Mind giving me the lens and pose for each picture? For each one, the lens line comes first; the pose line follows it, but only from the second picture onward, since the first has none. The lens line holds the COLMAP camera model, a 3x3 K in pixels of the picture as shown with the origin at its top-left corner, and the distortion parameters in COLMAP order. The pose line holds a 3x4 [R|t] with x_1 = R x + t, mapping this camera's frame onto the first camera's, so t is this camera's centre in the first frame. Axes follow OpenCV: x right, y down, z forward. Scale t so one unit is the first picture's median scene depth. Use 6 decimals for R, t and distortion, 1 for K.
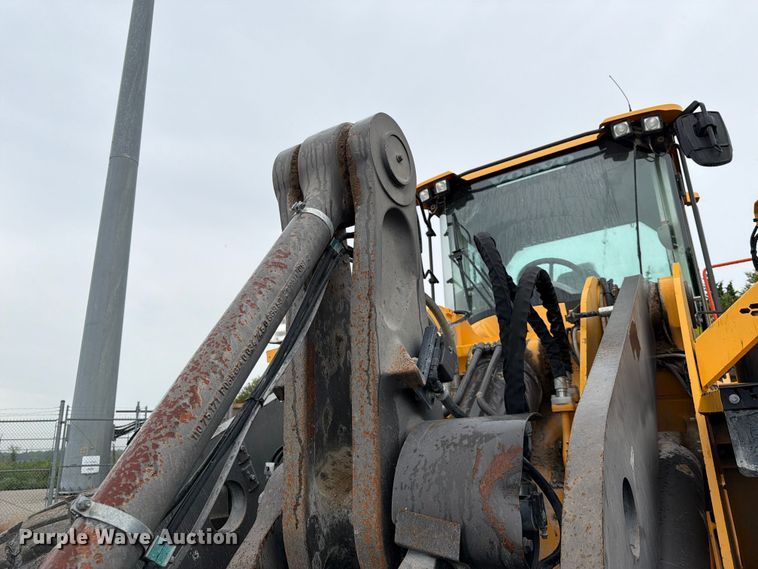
lens RADIAL K [[568.6, 0, 359.8], [0, 568.6, 300.7], [0, 0, 1]] dist [0.031432, -0.065212]
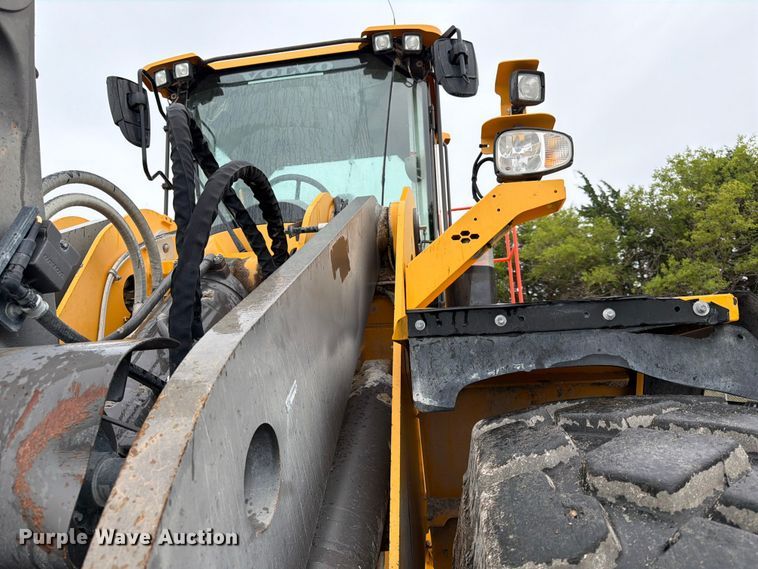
lens RADIAL K [[558.3, 0, 394.3], [0, 558.3, 337.1], [0, 0, 1]] dist [0.102344, -0.165581]
pose [[0.901417, 0.013836, 0.432731, 0.090259], [-0.094133, 0.981843, 0.164693, 0.018898], [-0.422595, -0.189191, 0.886352, 0.089432]]
